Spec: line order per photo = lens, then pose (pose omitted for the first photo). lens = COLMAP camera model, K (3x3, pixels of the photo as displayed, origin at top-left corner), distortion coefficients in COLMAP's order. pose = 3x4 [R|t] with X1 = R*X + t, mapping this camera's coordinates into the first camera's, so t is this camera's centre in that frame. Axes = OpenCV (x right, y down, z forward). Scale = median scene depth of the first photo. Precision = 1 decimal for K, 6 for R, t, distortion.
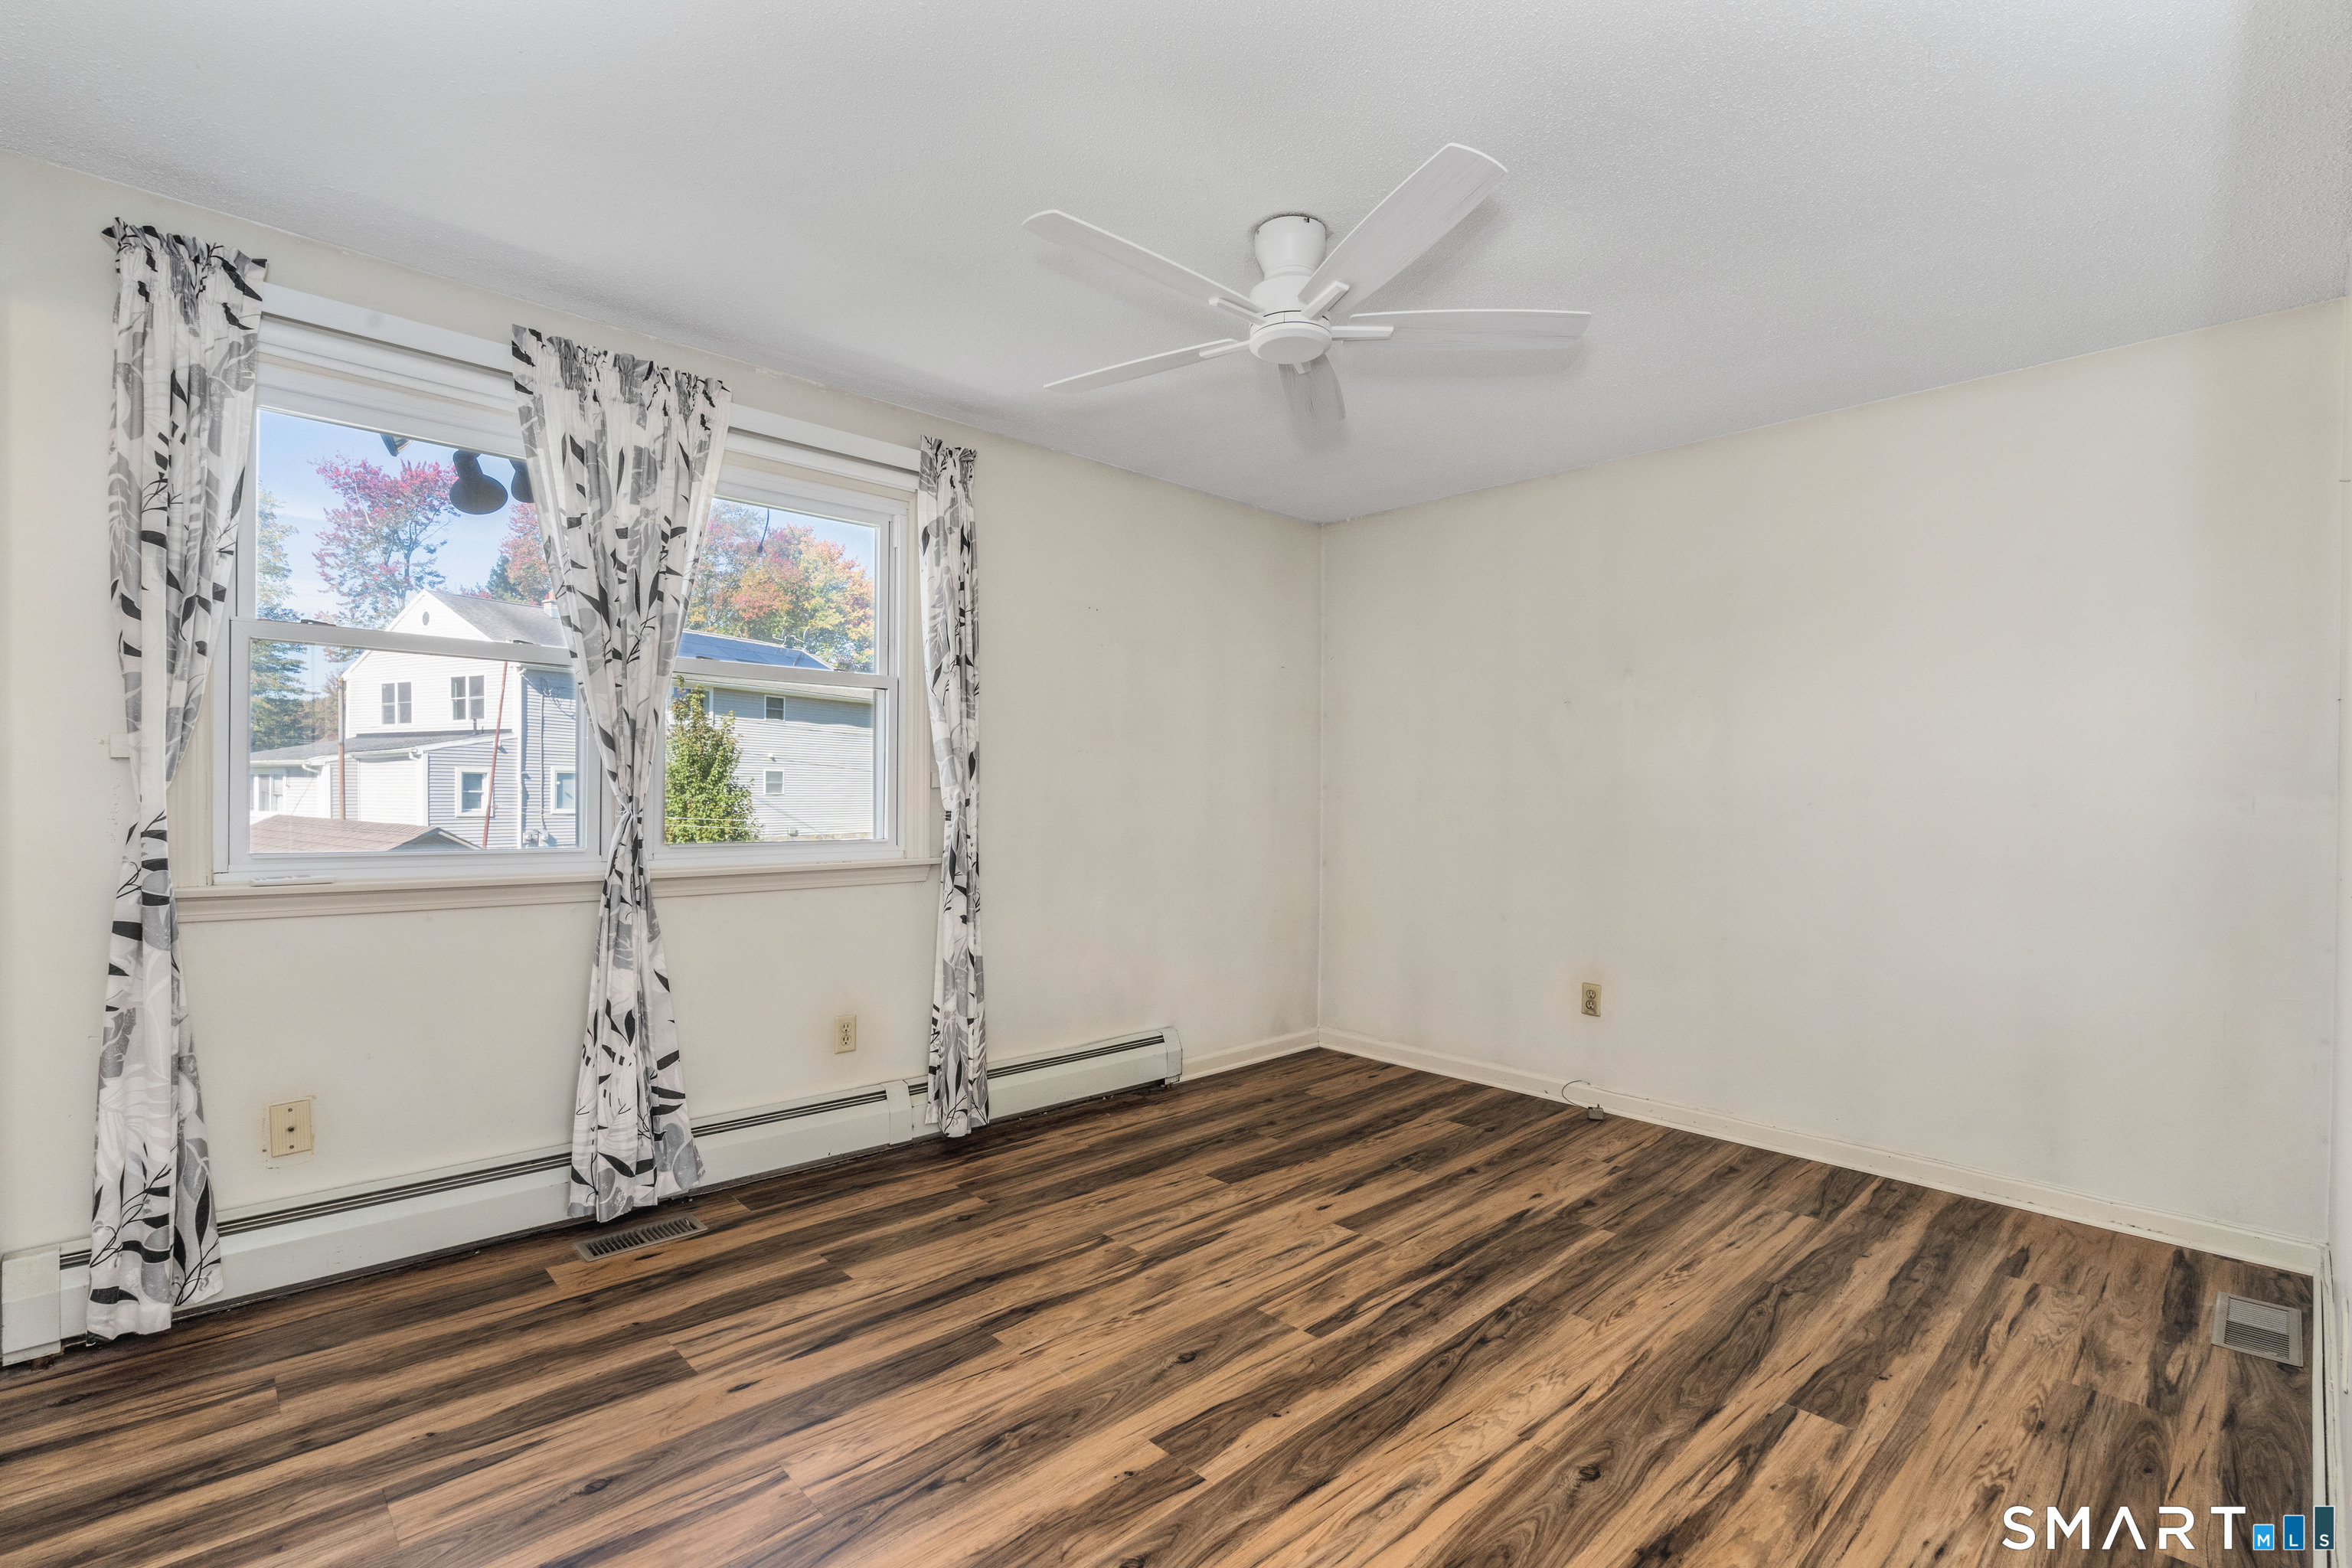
lens RADIAL K [[1043.9, 0, 1177.6], [0, 1043.9, 800.2], [0, 0, 1]] dist [-0.004627, 0.000339]
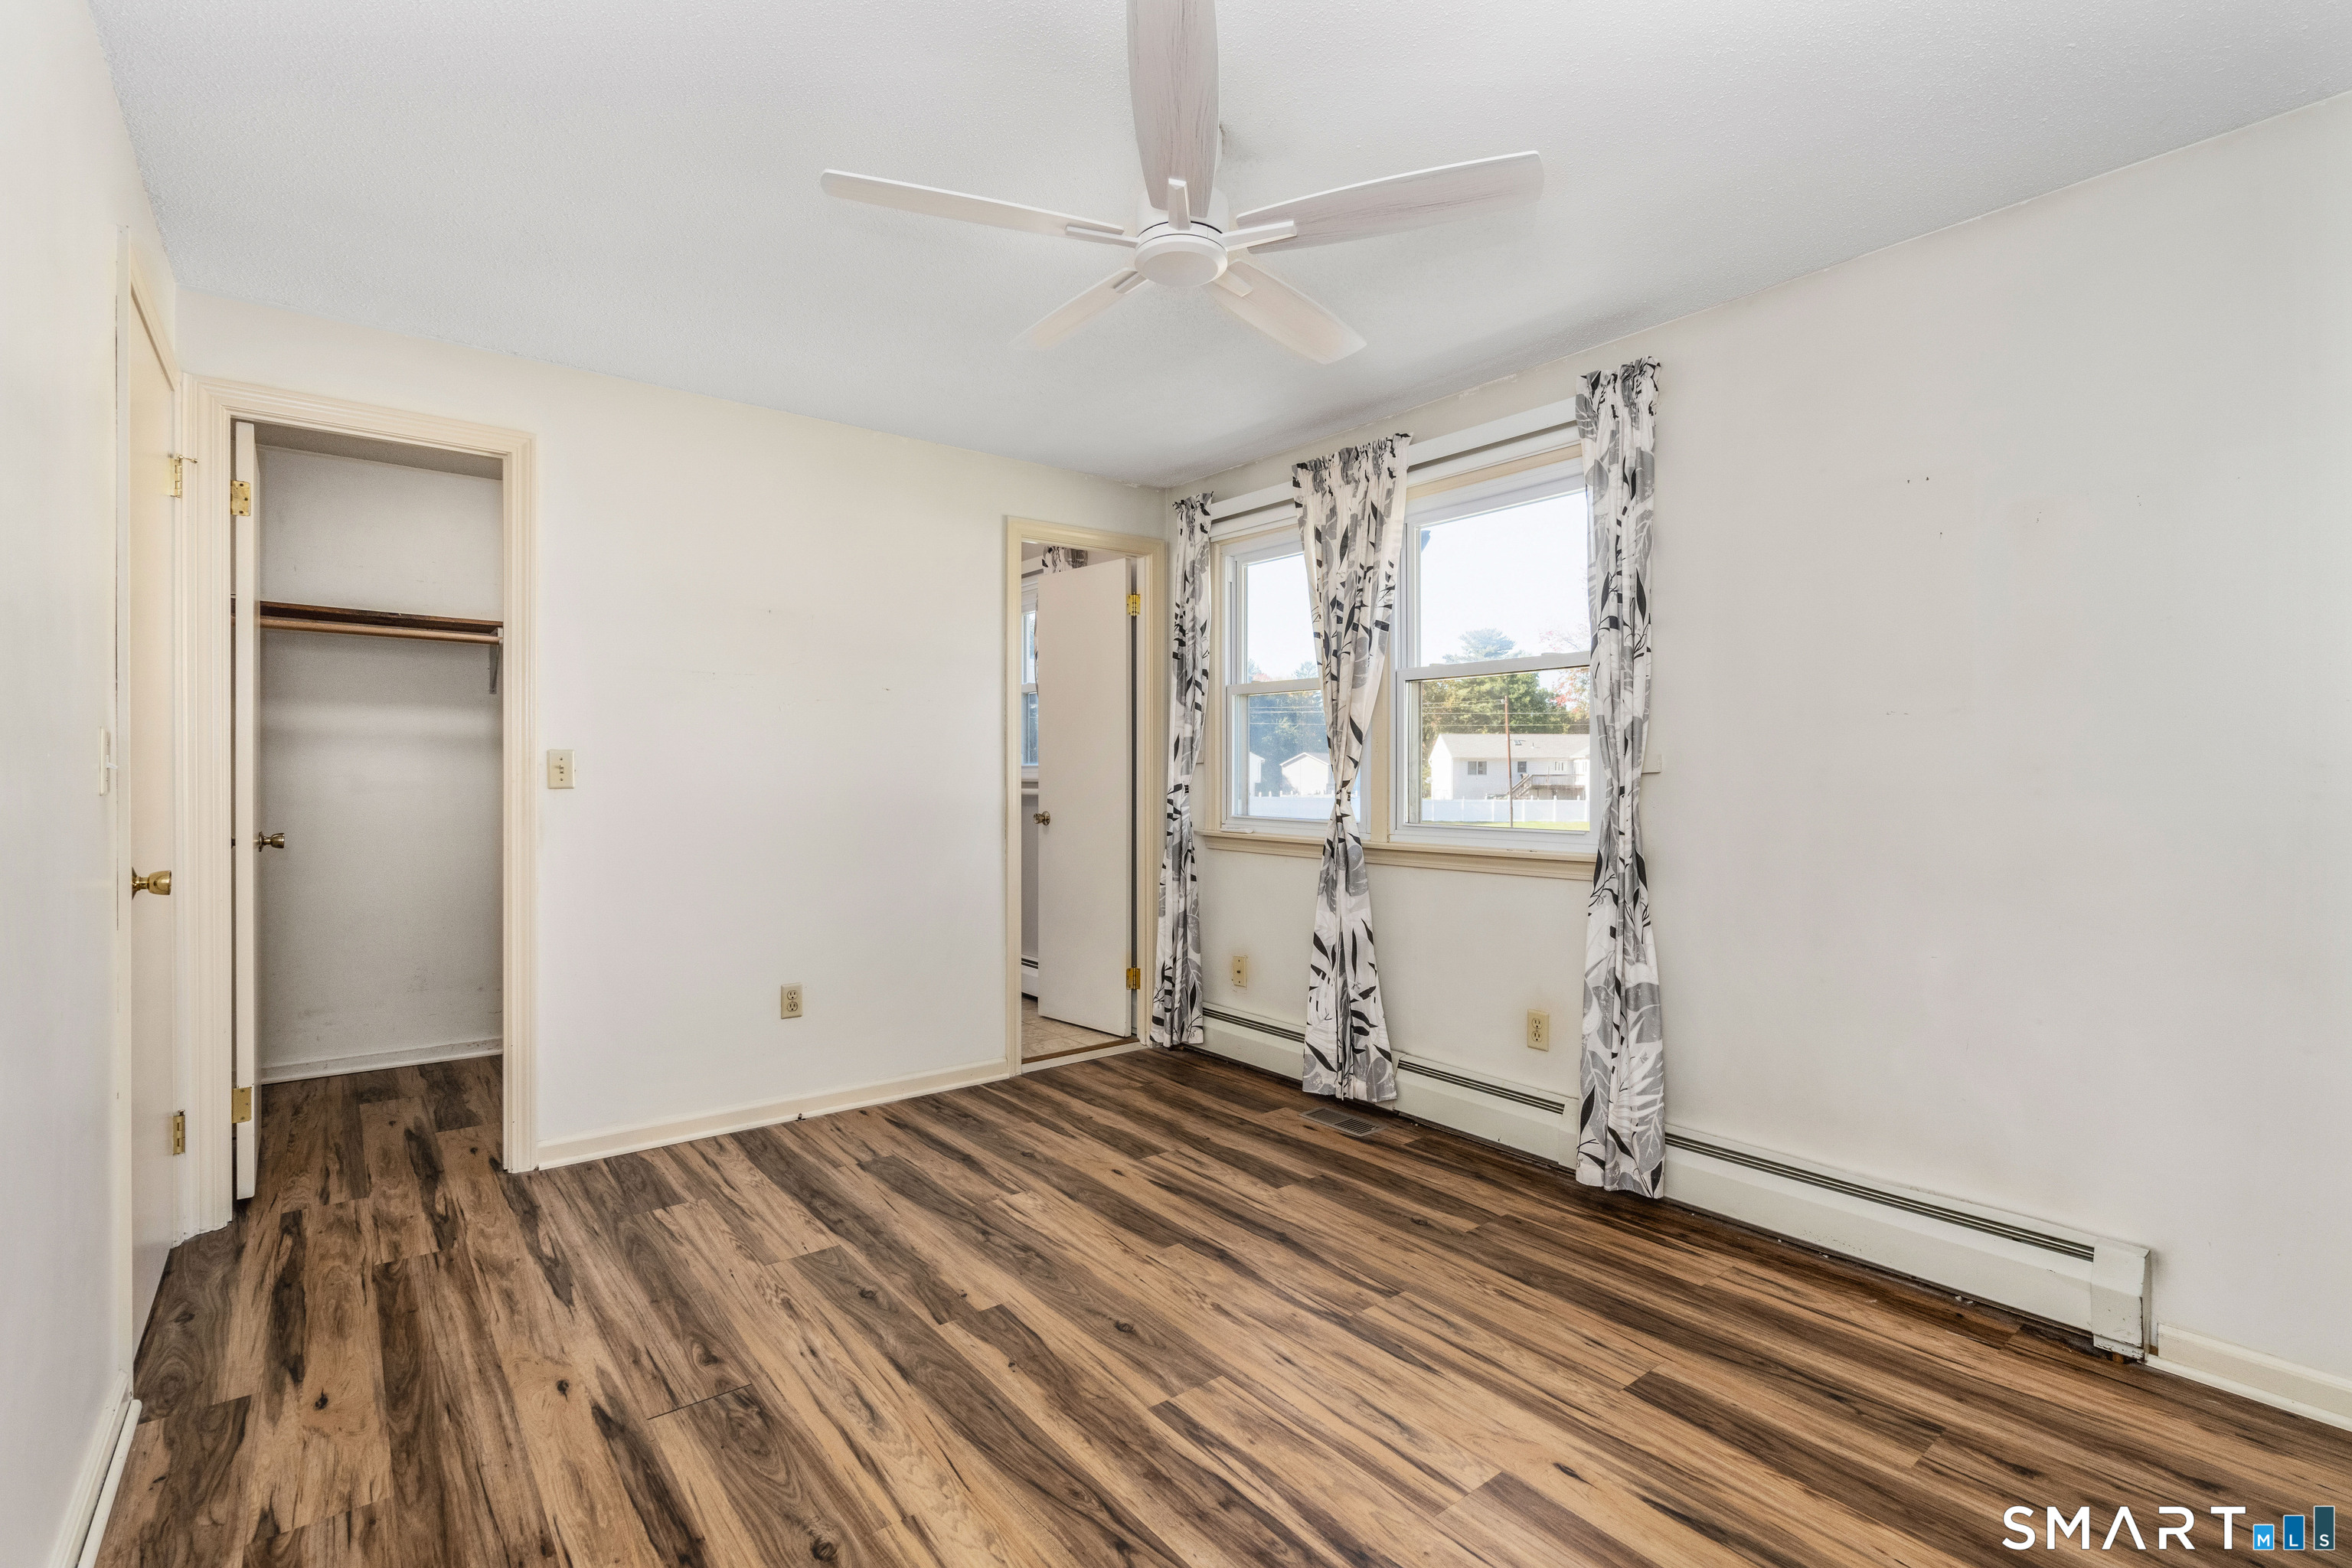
lens RADIAL K [[1058.9, 0, 1176.1], [0, 1058.9, 793.8], [0, 0, 1]] dist [-0.002291, -0.000179]
pose [[-0.072225, 0.007289, -0.997362, 0.886406], [-0.011544, 0.999900, 0.008144, 0.000585], [0.997322, 0.012101, -0.072134, 0.954399]]
